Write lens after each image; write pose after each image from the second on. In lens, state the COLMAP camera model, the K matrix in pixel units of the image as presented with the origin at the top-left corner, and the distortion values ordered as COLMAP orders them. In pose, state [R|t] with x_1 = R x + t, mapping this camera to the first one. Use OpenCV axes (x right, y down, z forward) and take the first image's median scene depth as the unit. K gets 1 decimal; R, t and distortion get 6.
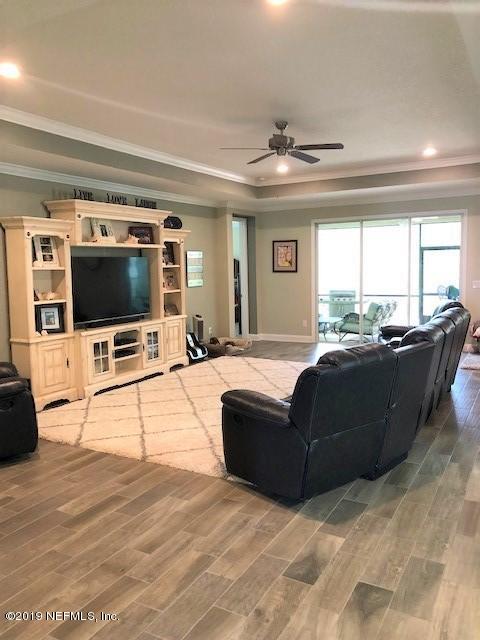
lens RADIAL K [[523.8, 0, 241.3], [0, 523.8, 319.5], [0, 0, 1]] dist [0.033876, -0.031005]
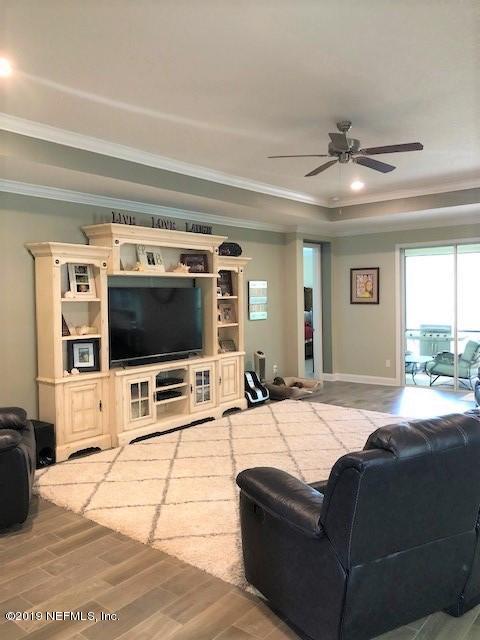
lens RADIAL K [[523.8, 0, 237.7], [0, 523.8, 320.2], [0, 0, 1]] dist [0.033876, -0.031005]
pose [[0.983273, 0.011371, -0.181784, 0.056877], [-0.021441, 0.998336, -0.053525, -0.019262], [0.180873, 0.056528, 0.981881, 0.161185]]
